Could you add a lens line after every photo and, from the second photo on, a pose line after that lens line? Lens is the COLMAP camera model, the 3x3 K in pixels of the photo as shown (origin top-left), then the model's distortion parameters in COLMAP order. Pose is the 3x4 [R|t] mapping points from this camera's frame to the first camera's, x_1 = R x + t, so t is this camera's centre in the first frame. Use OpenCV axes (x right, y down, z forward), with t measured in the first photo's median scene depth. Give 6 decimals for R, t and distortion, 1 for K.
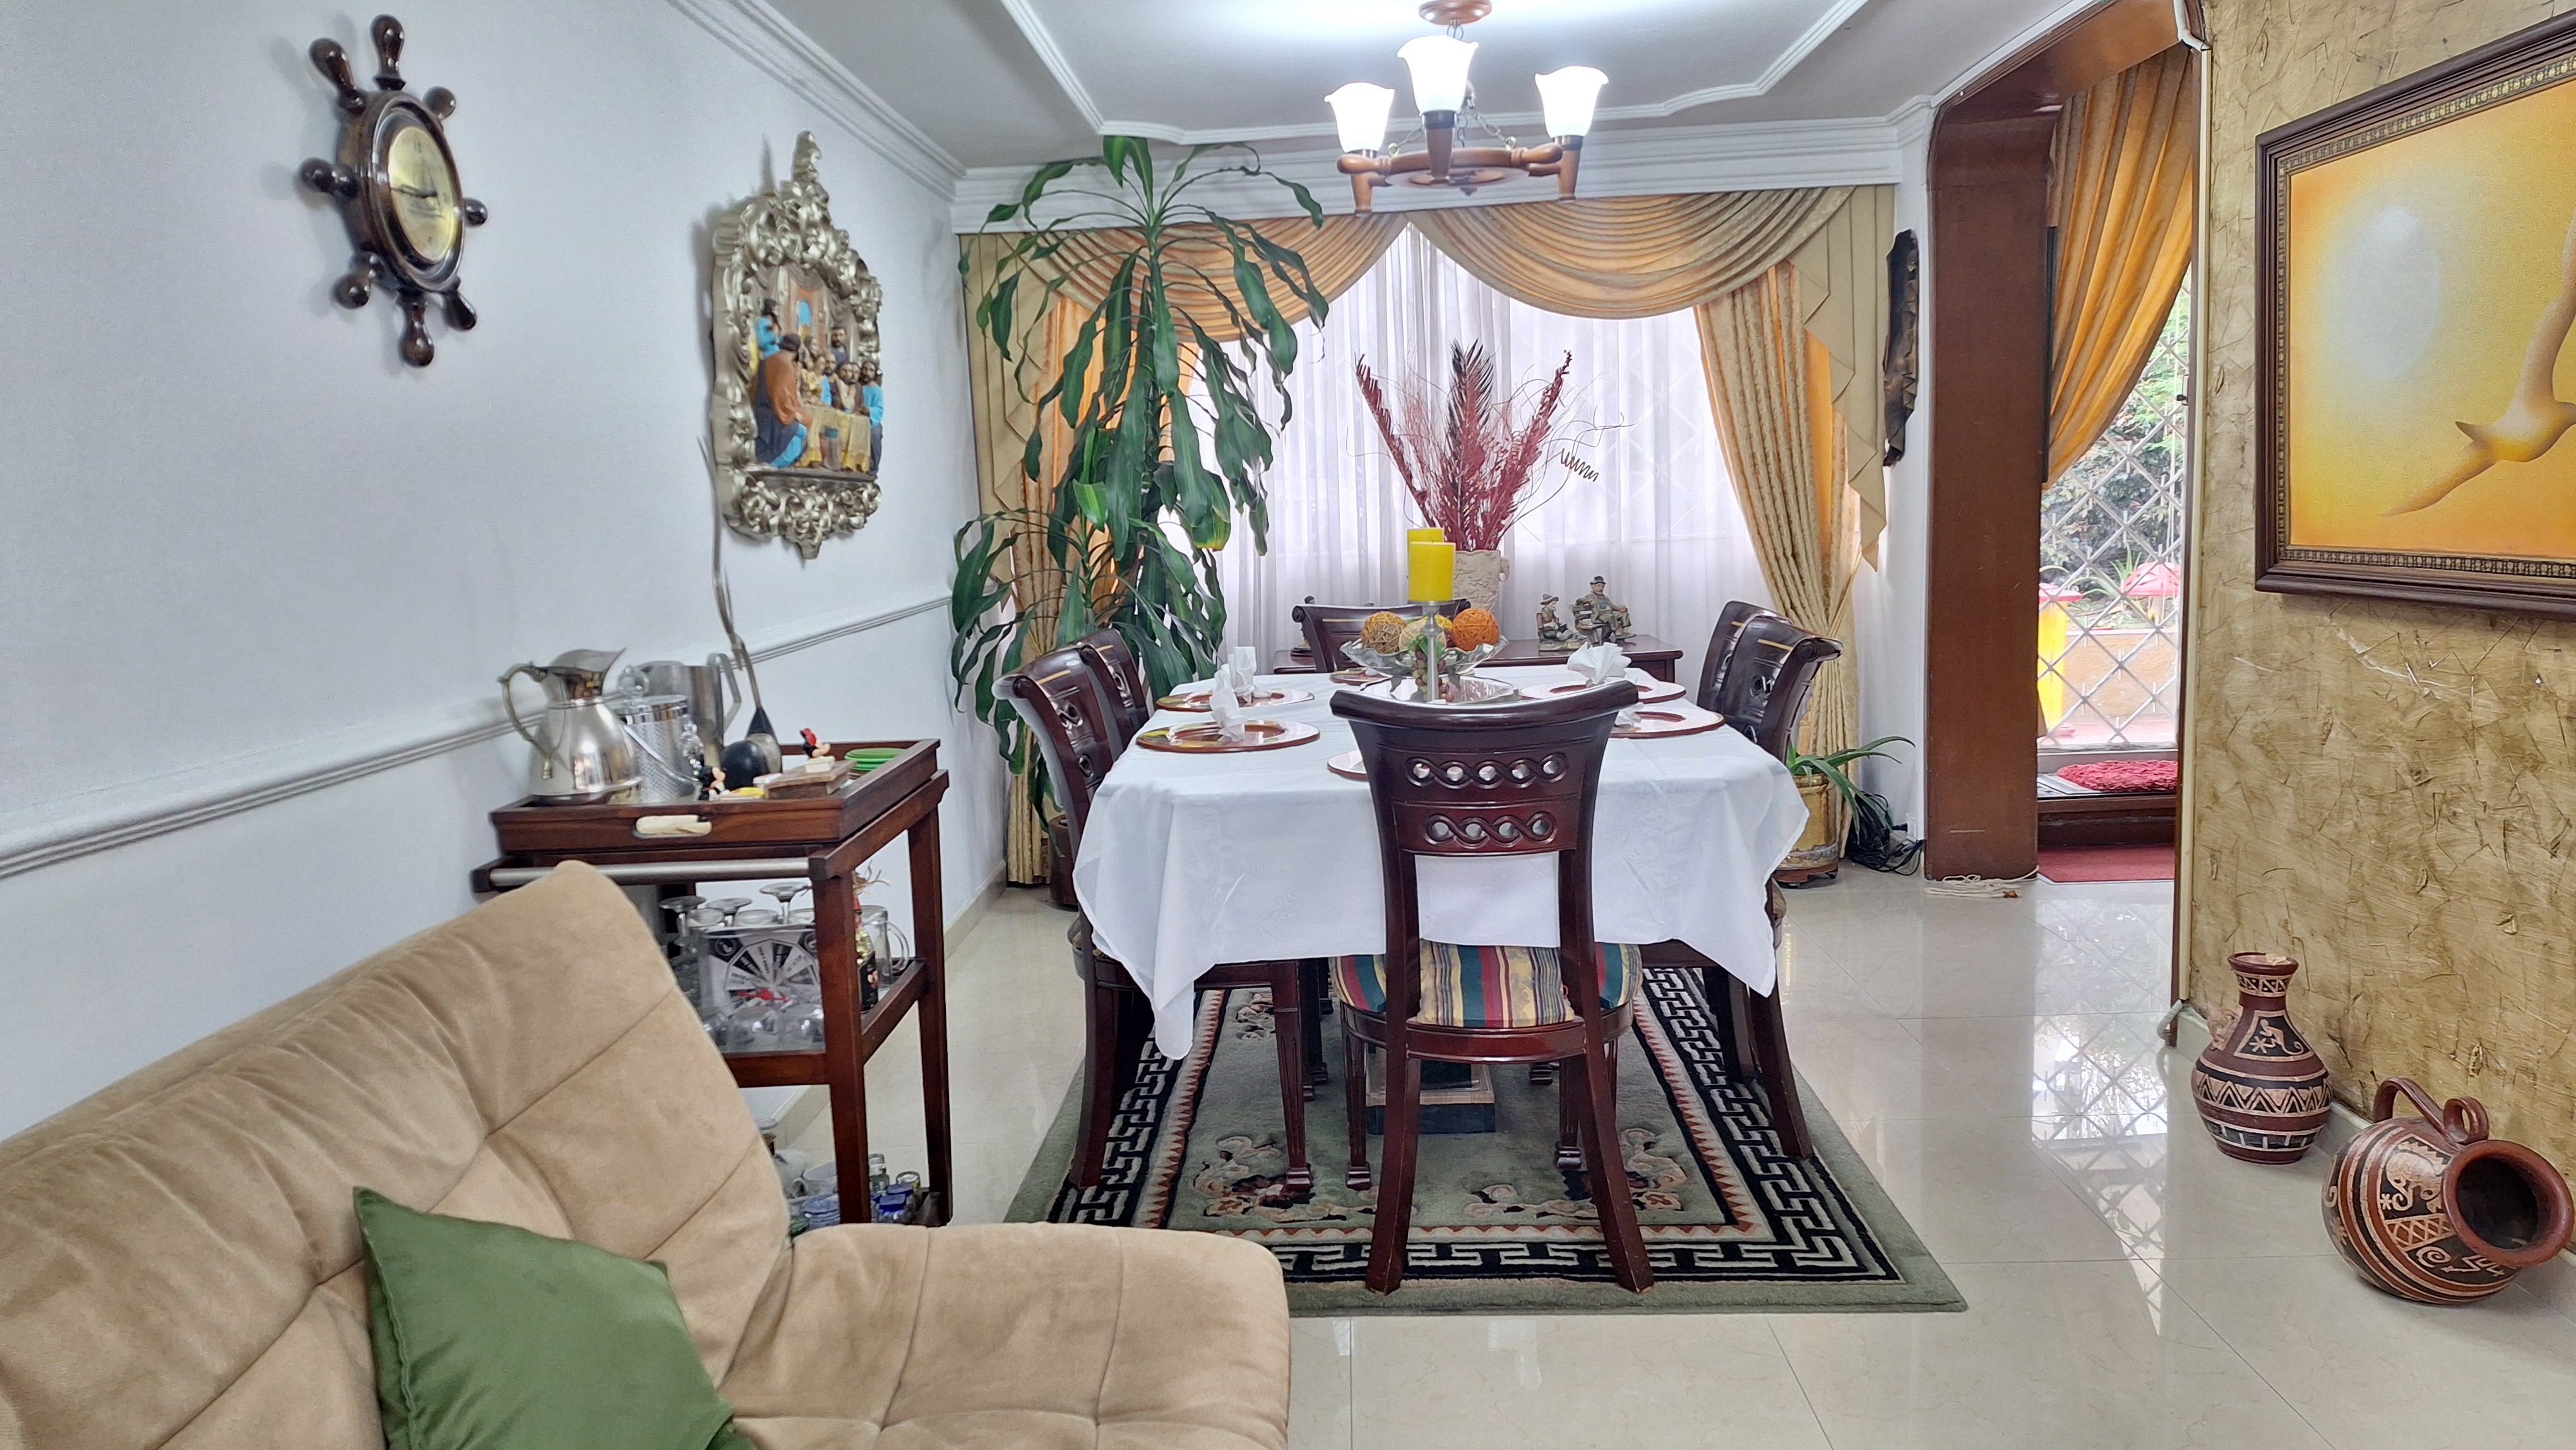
lens RADIAL K [[1741.7, 0, 1285.8], [0, 1741.7, 723.3], [0, 0, 1]] dist [-0.009281, -0.013049]
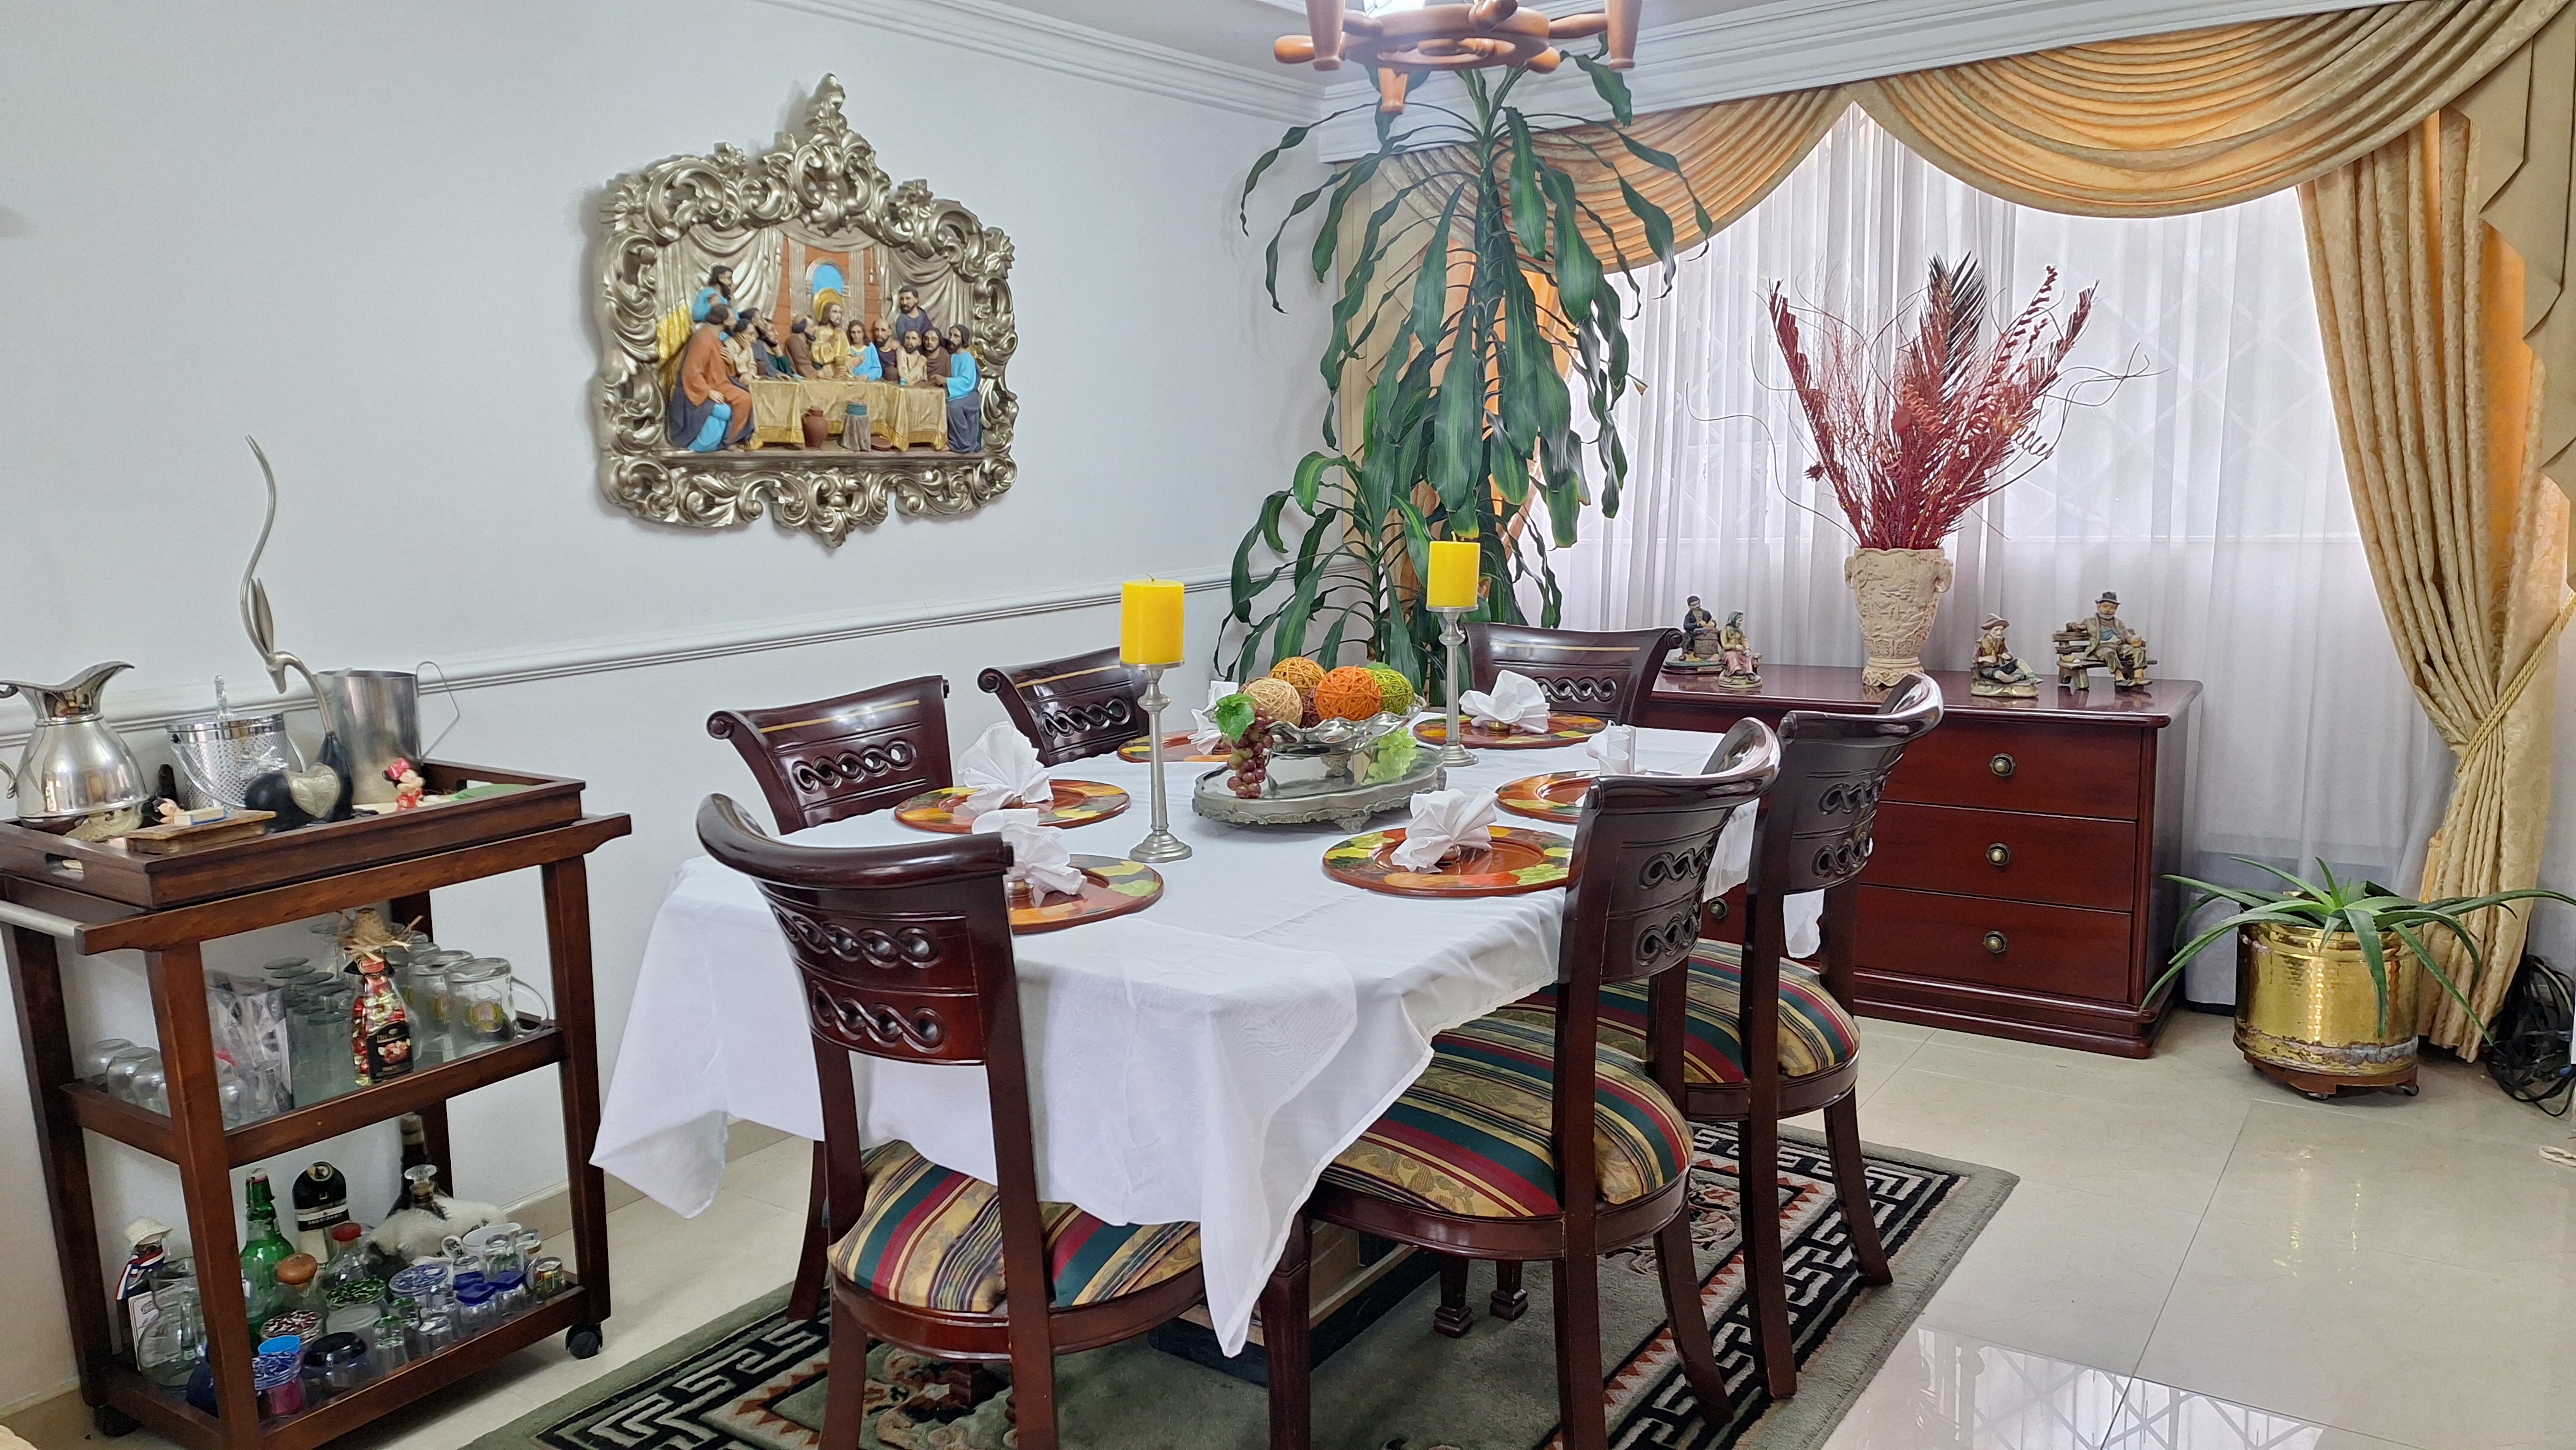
lens RADIAL K [[1741.7, 0, 1283.1], [0, 1741.7, 725.2], [0, 0, 1]] dist [-0.009281, -0.013049]
pose [[0.830241, 0.102606, -0.547880, 0.298201], [-0.077048, 0.994601, 0.069512, -0.055887], [0.552054, -0.015499, 0.833664, 0.245183]]
